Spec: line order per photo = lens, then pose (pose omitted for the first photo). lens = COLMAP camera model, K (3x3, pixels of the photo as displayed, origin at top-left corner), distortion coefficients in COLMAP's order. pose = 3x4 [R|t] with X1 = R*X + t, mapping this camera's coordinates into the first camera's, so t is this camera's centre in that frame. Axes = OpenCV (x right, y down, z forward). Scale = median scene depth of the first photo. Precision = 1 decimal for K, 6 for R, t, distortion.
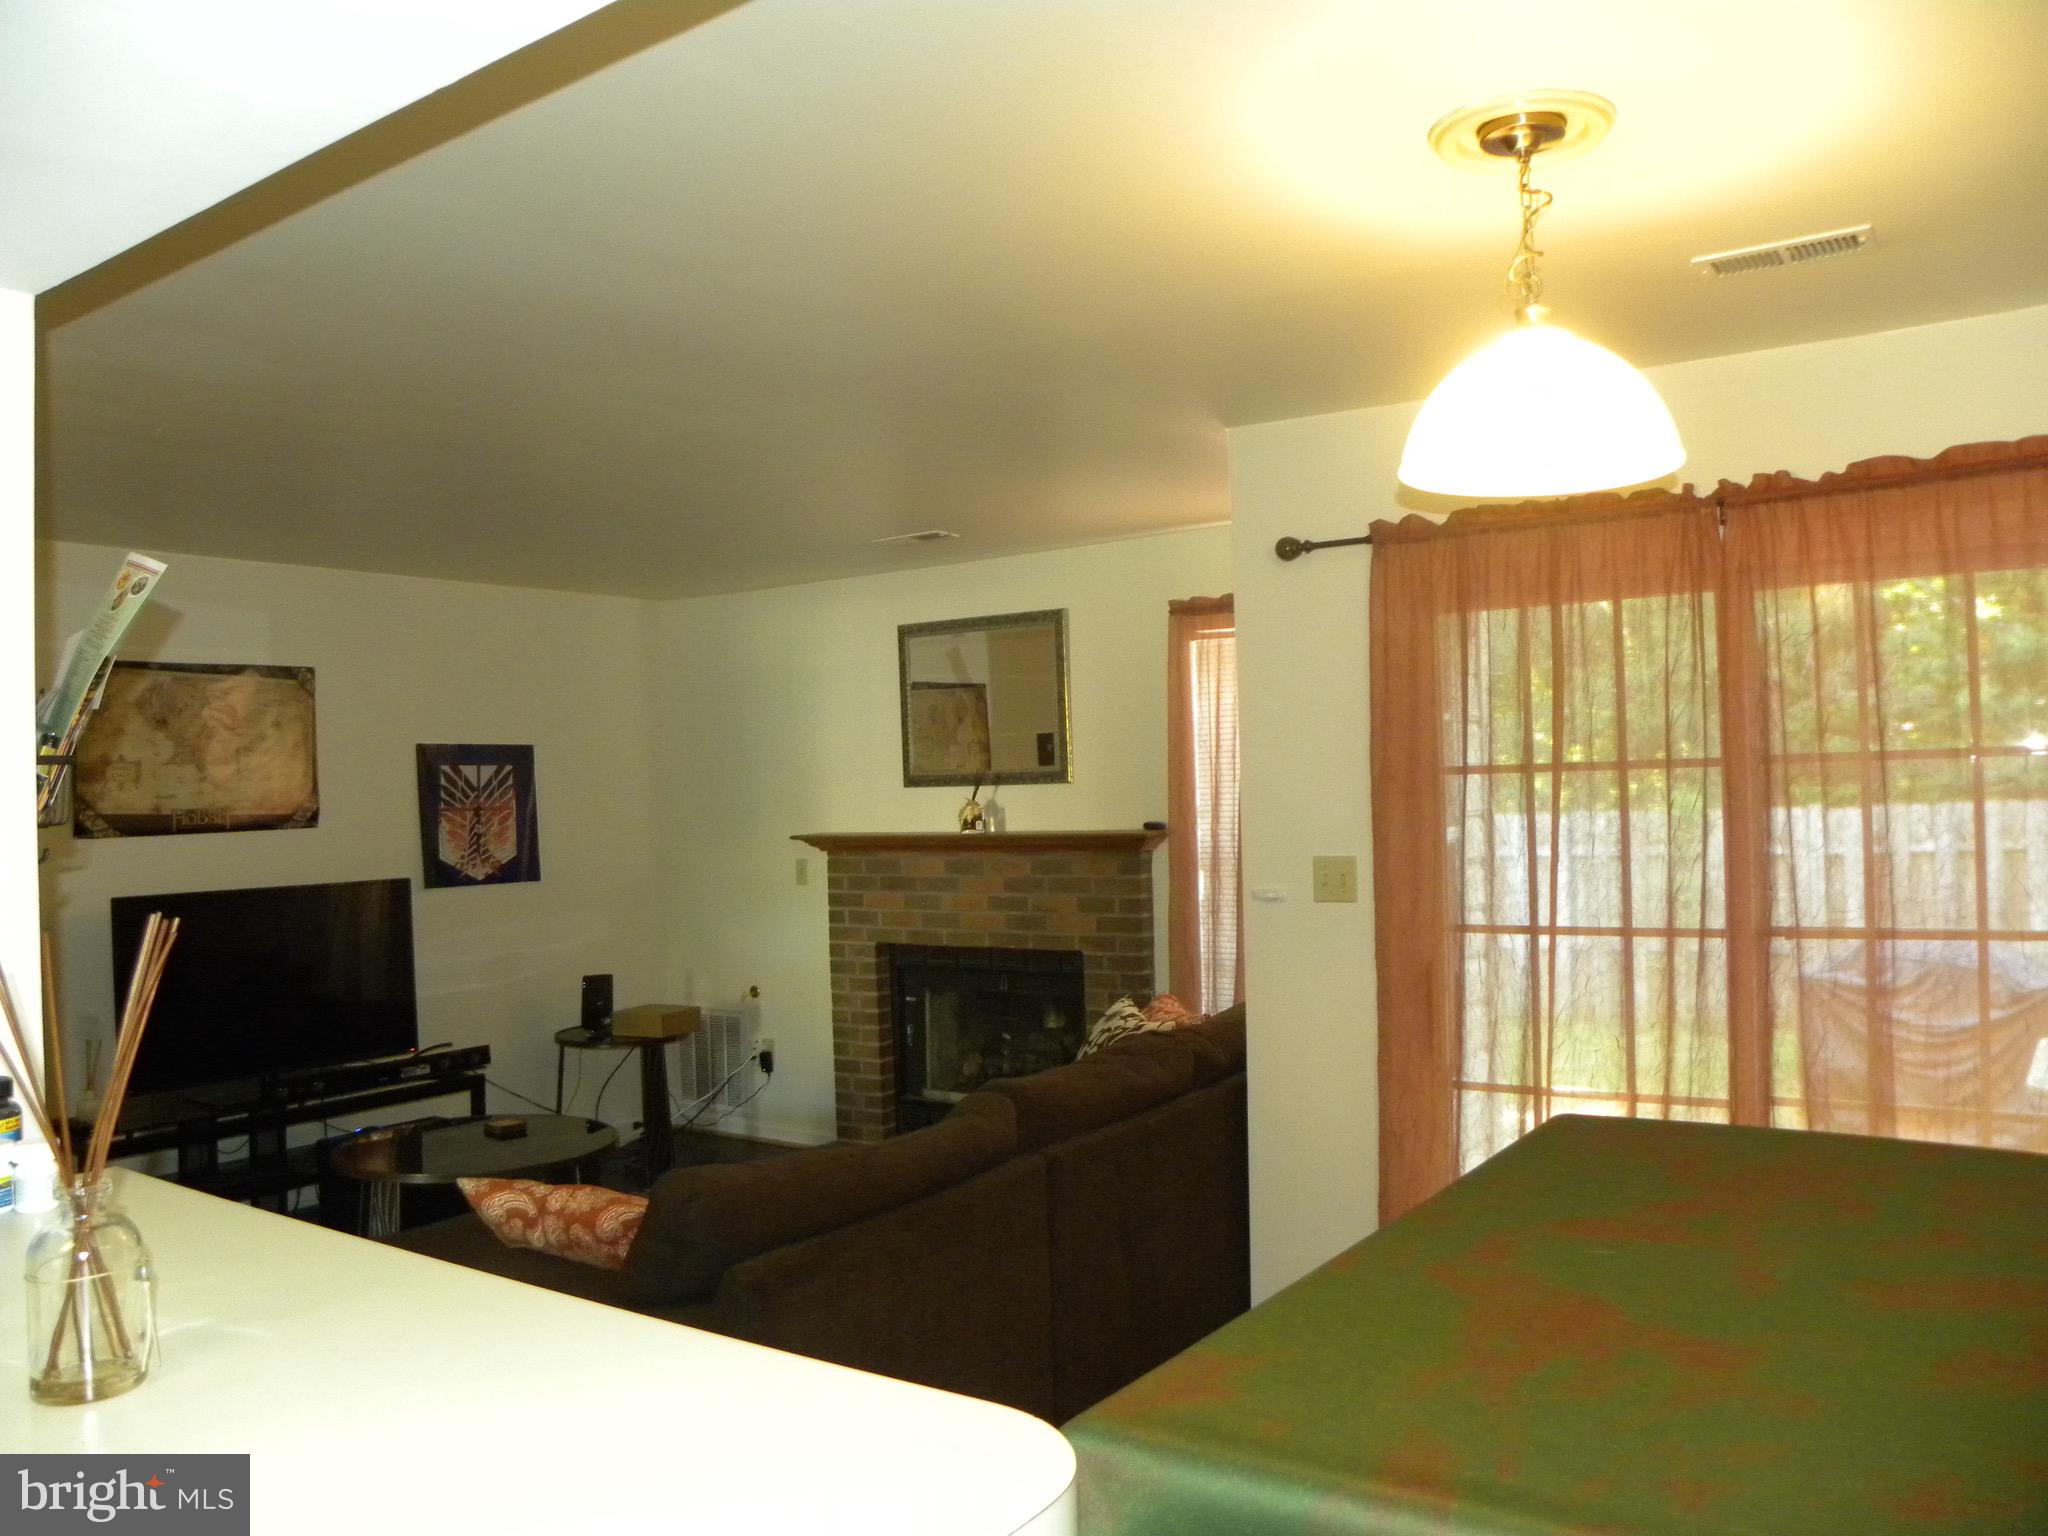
lens RADIAL K [[1562.3, 0, 1024.0], [0, 1562.3, 768.0], [0, 0, 1]] dist [-0.146055, 0.093820]
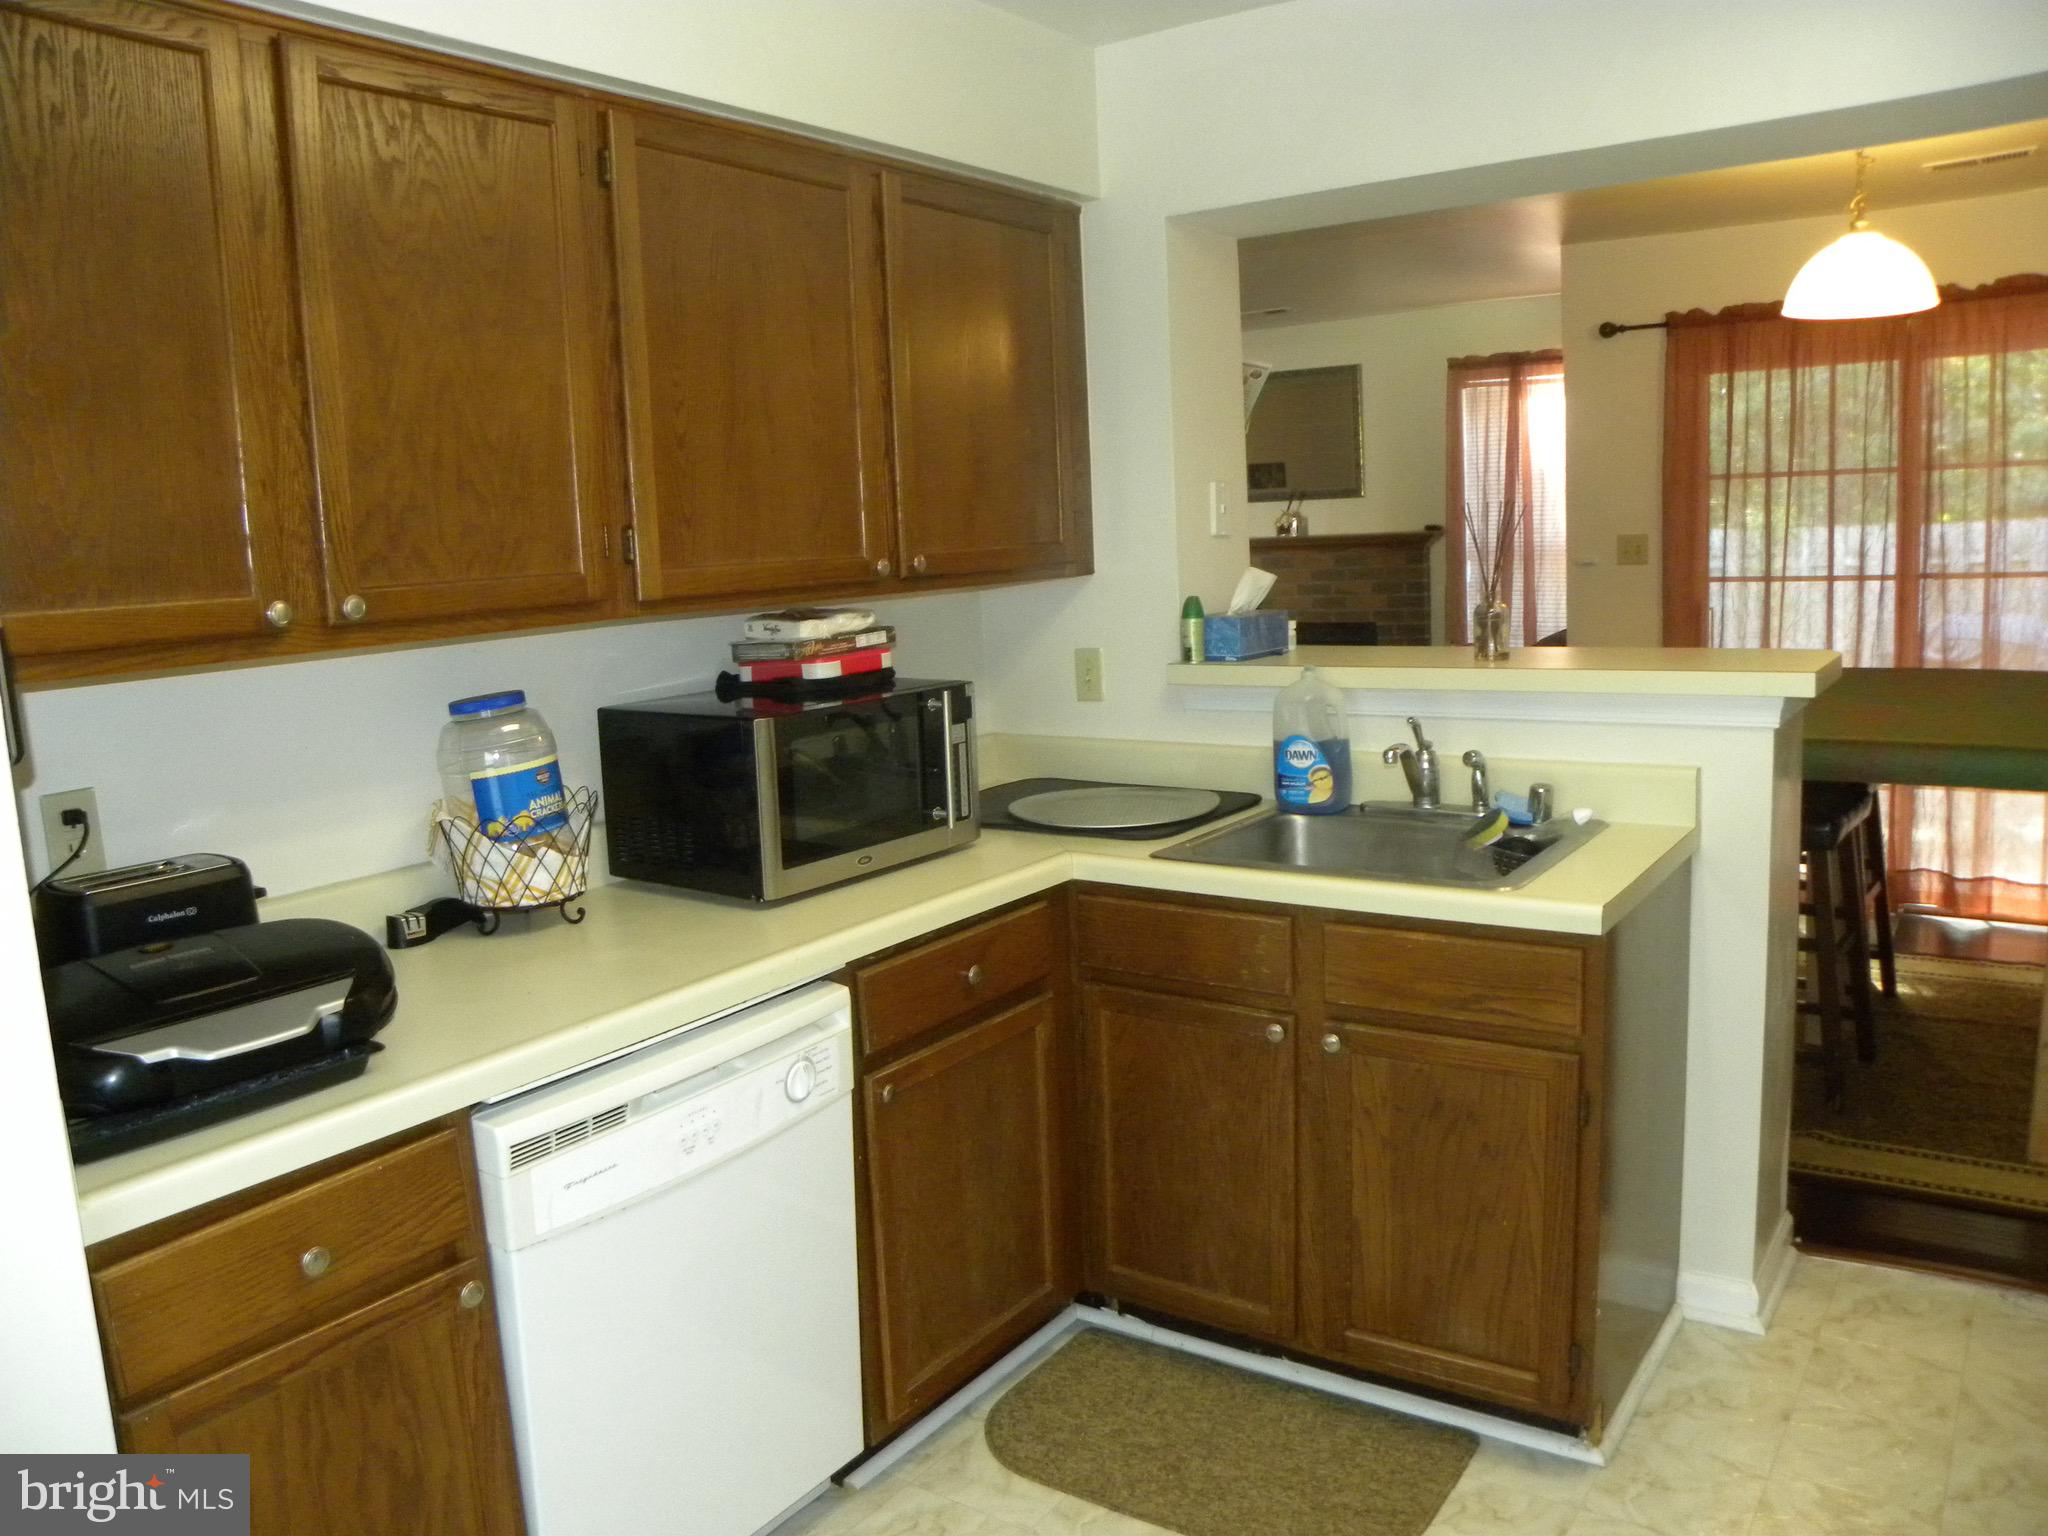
lens RADIAL K [[1562.3, 0, 1024.0], [0, 1562.3, 768.0], [0, 0, 1]] dist [-0.146055, 0.093820]
pose [[0.999699, -0.018771, -0.015821, -0.248816], [0.021102, 0.986388, 0.163073, 0.016985], [0.012544, -0.163357, 0.986487, -0.345681]]
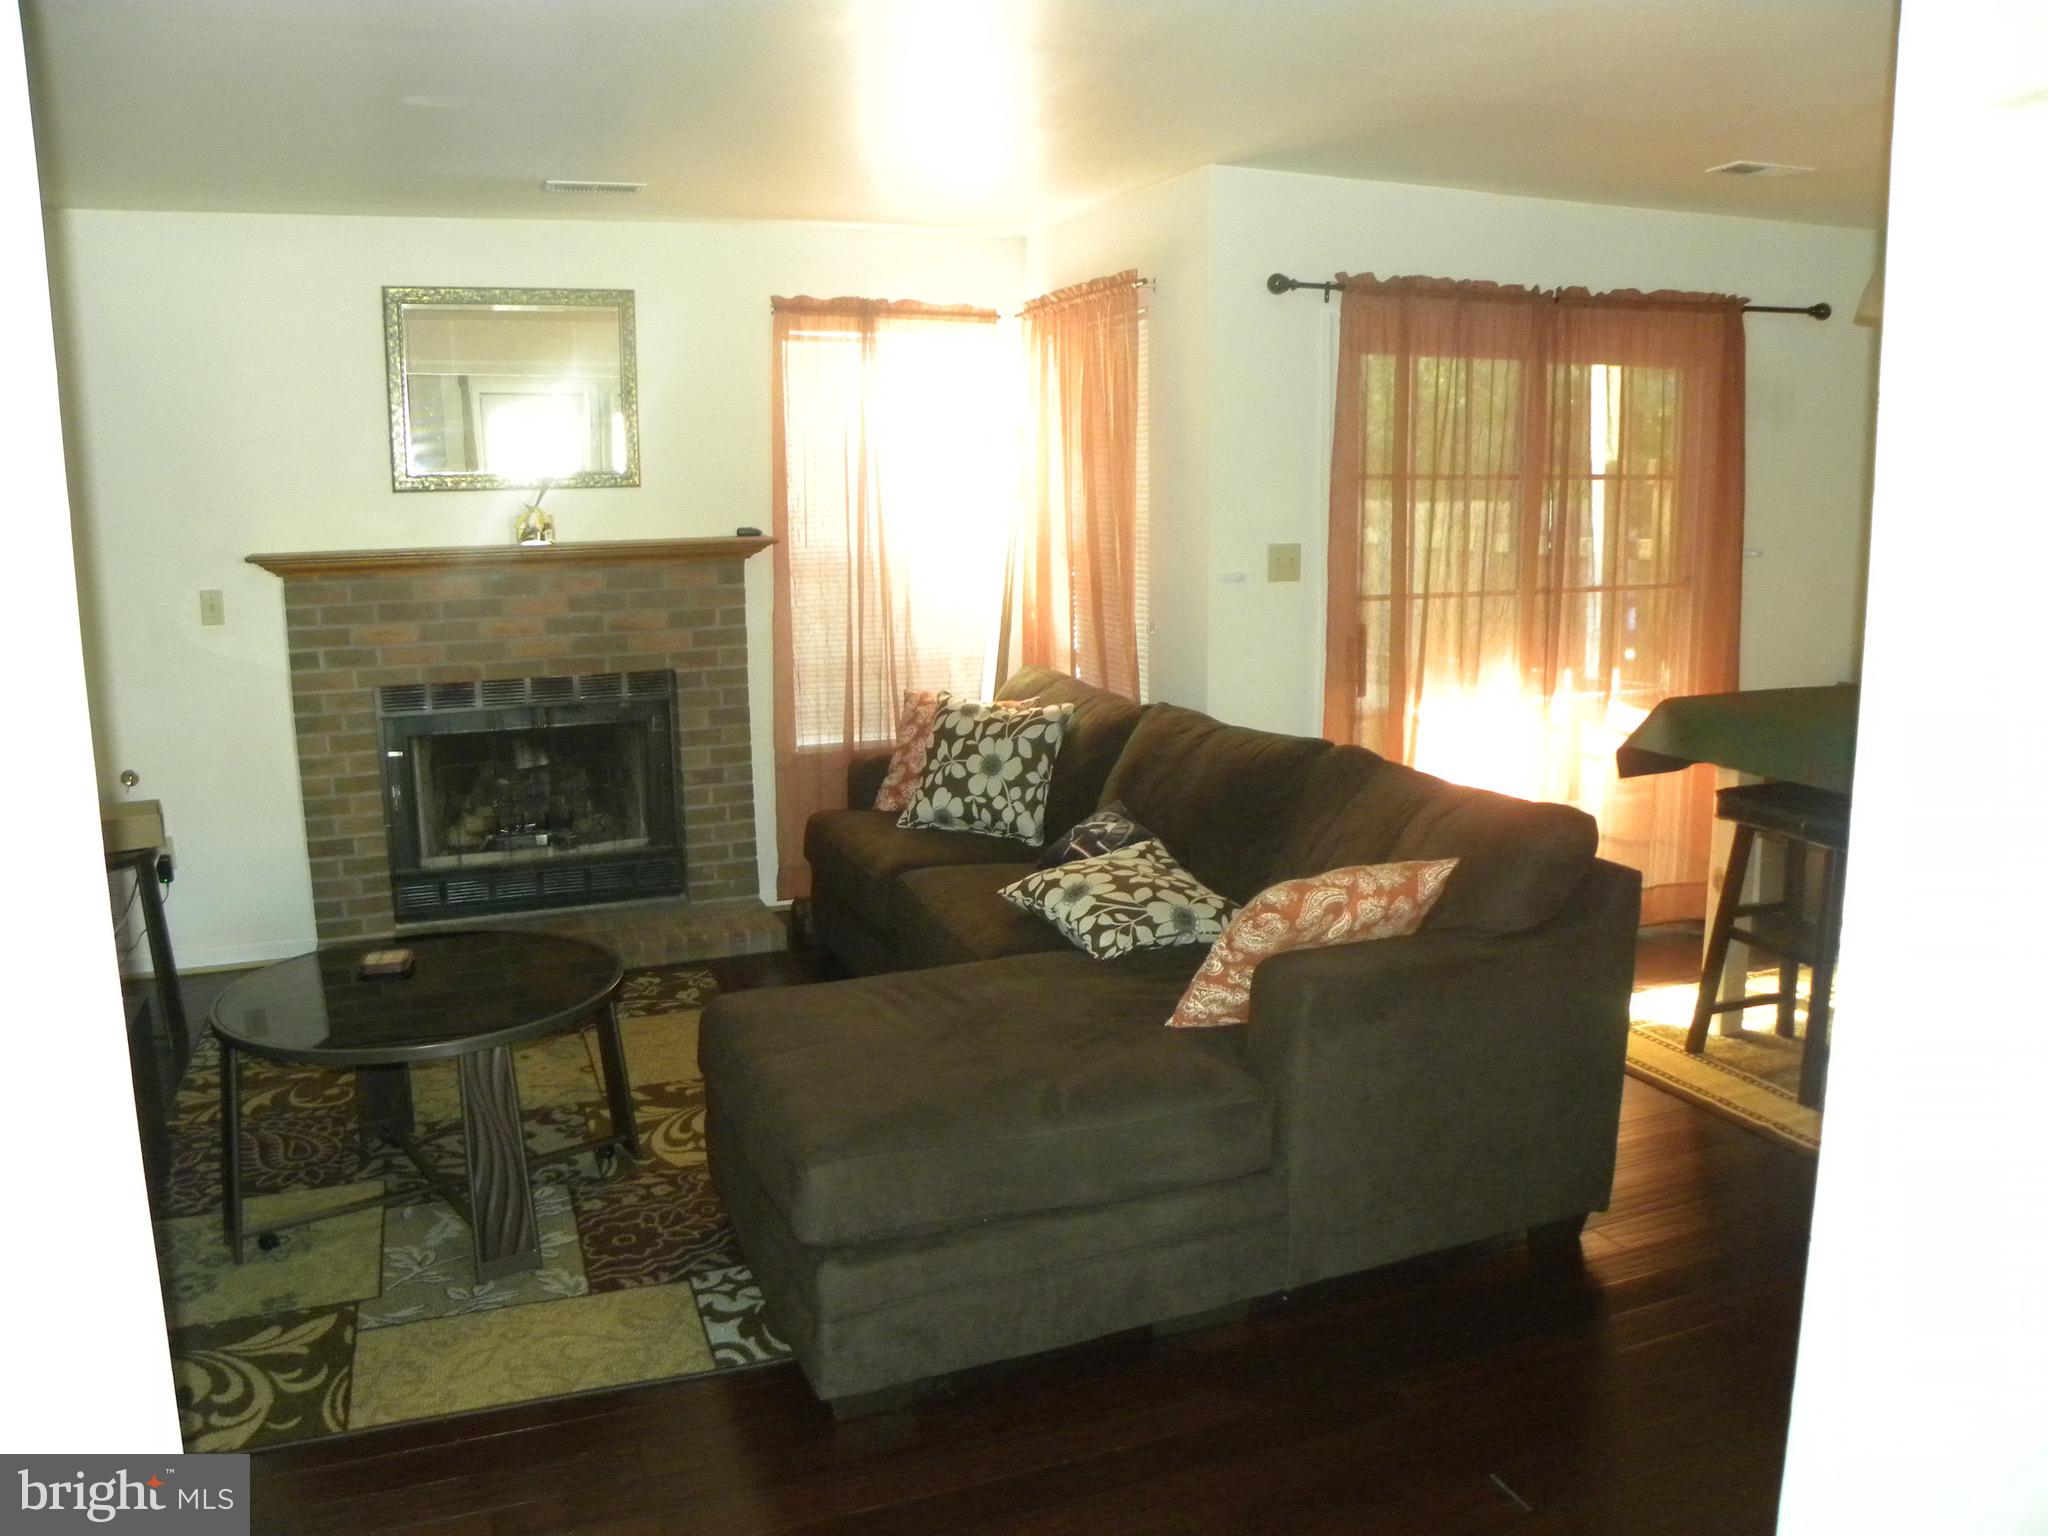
lens RADIAL K [[1562.3, 0, 1024.0], [0, 1562.3, 768.0], [0, 0, 1]] dist [-0.146055, 0.093820]
pose [[0.553767, -0.126198, 0.823053, -0.618942], [-0.013552, 0.986951, 0.160447, 0.024688], [-0.832561, -0.100004, 0.544831, 0.318534]]
